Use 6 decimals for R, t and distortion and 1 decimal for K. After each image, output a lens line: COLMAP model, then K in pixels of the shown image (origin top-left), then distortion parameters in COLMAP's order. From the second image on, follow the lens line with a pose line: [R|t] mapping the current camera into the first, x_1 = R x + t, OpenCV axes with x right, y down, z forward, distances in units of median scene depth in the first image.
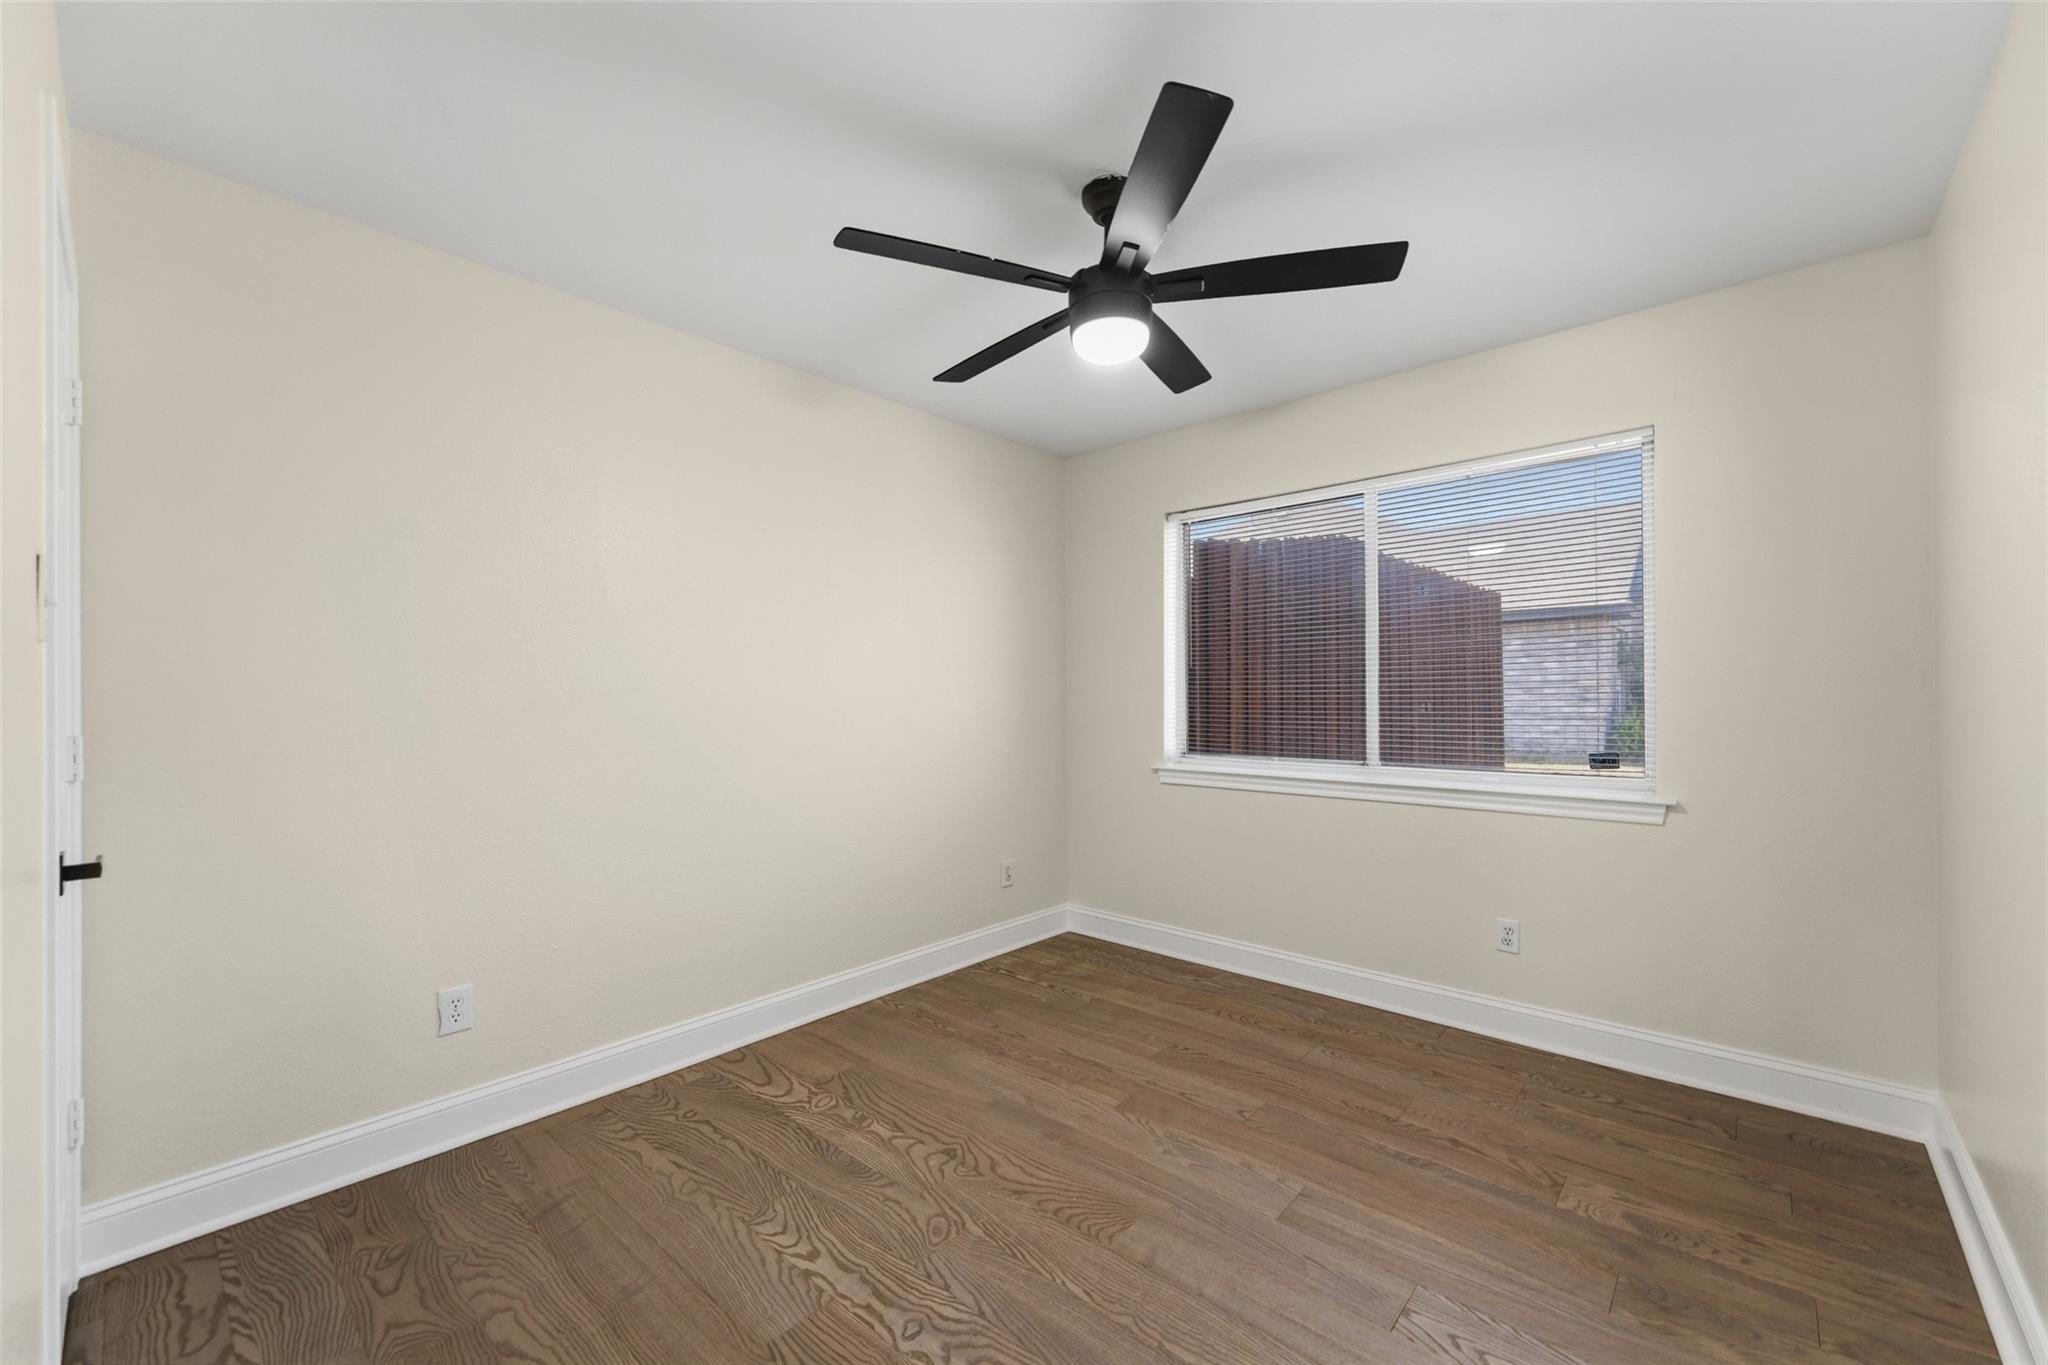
lens RADIAL K [[811.0, 0, 1011.1], [0, 811.0, 683.3], [0, 0, 1]] dist [0.000415, 0.000026]
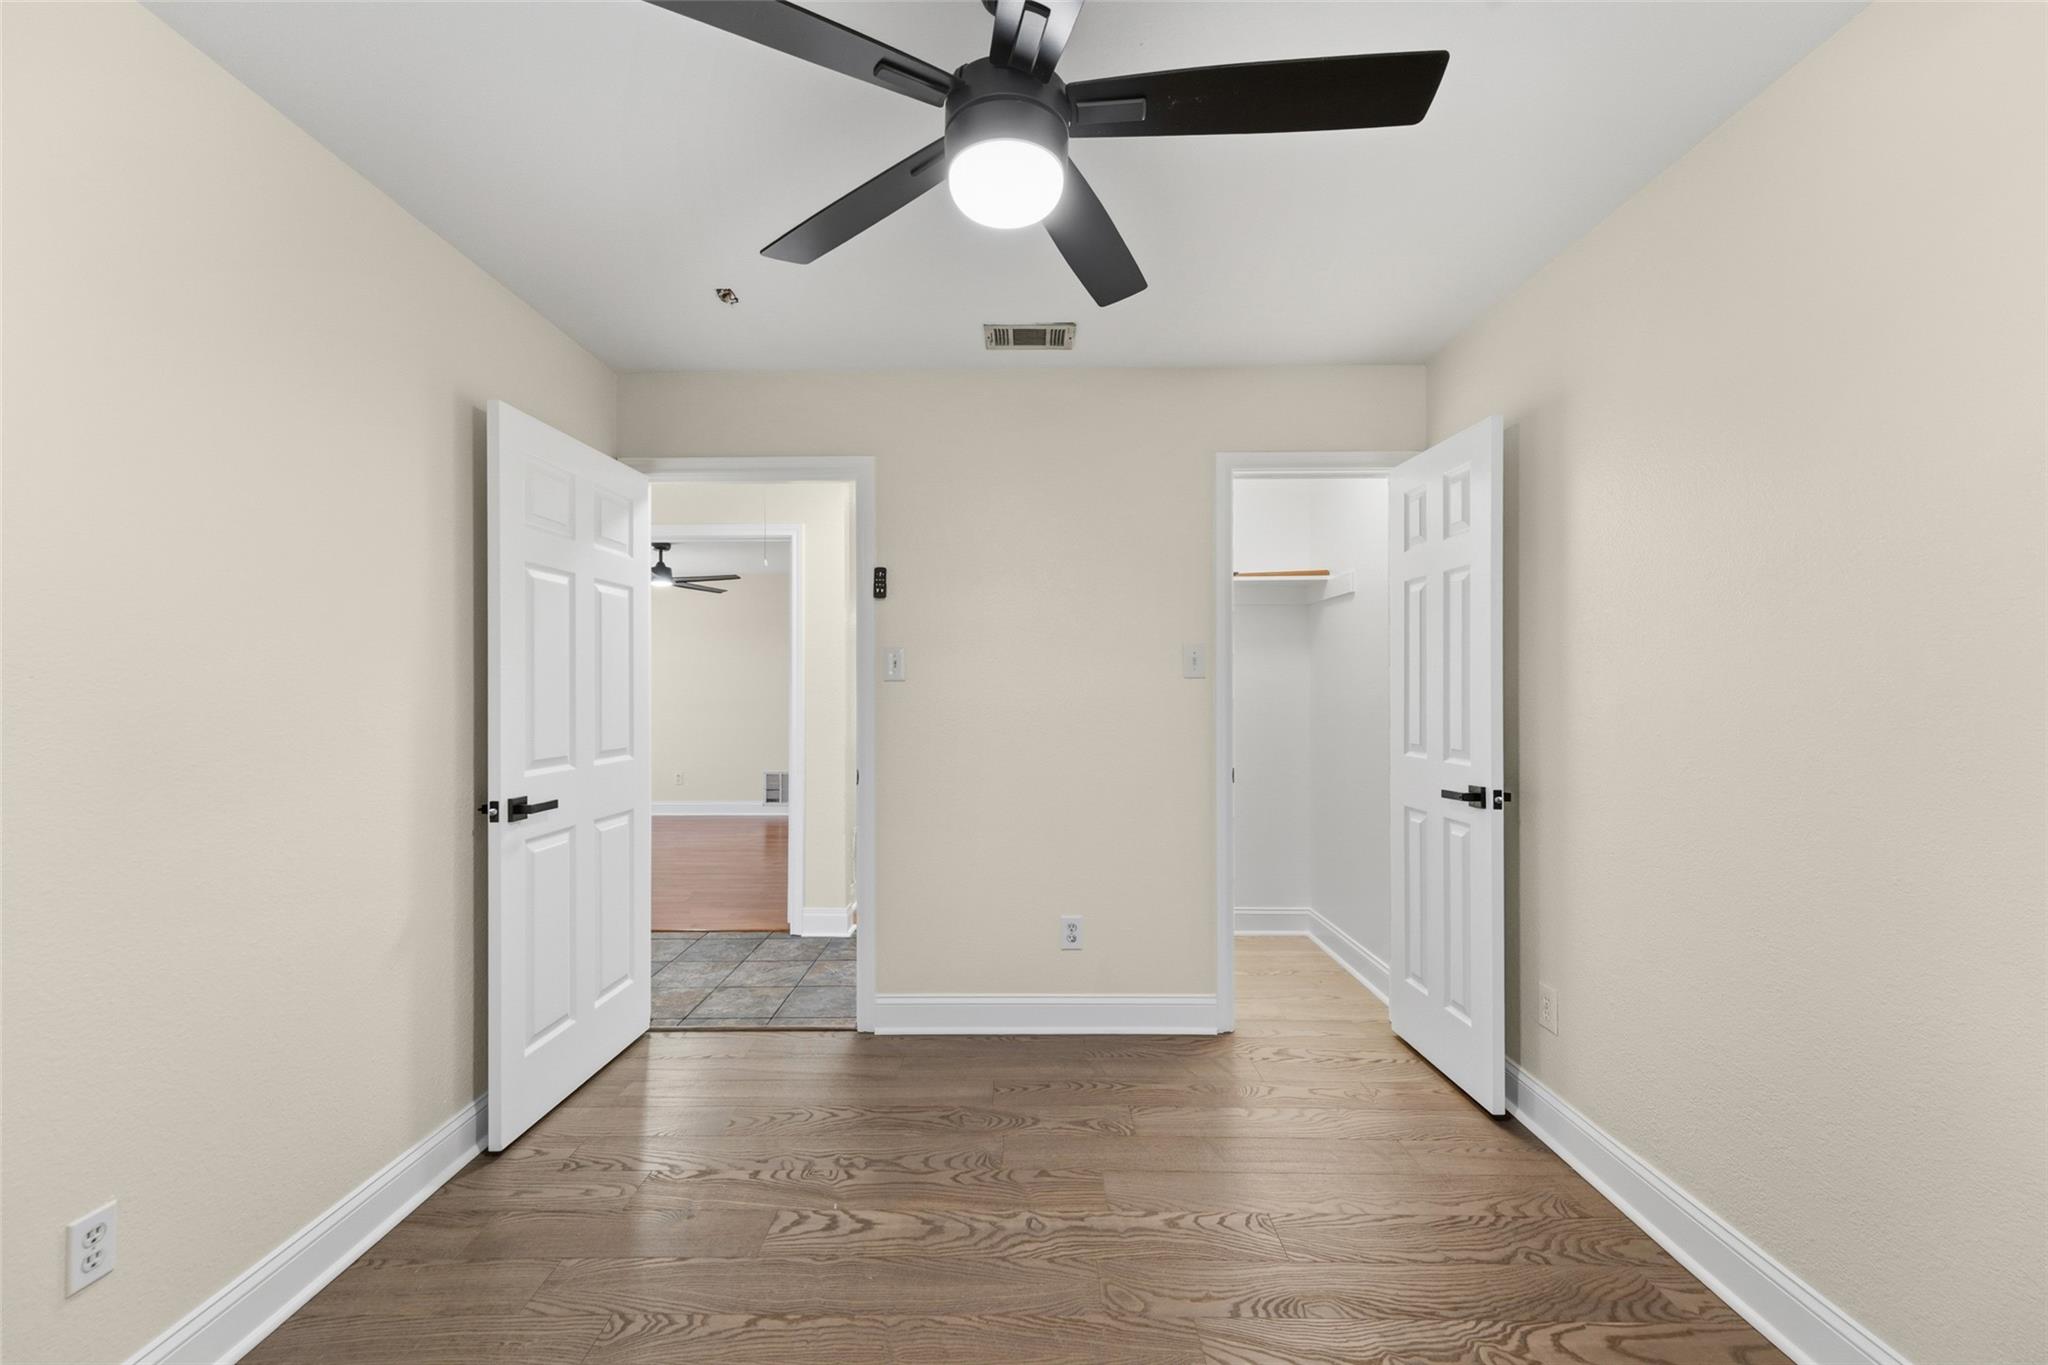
lens RADIAL K [[811.0, 0, 1009.7], [0, 811.0, 694.8], [0, 0, 1]] dist [0.000415, 0.000026]
pose [[-0.744918, 0.011731, -0.667052, 0.673177], [0.018058, 0.999834, -0.002583, -0.000646], [0.666911, -0.013970, -0.745006, 1.787648]]
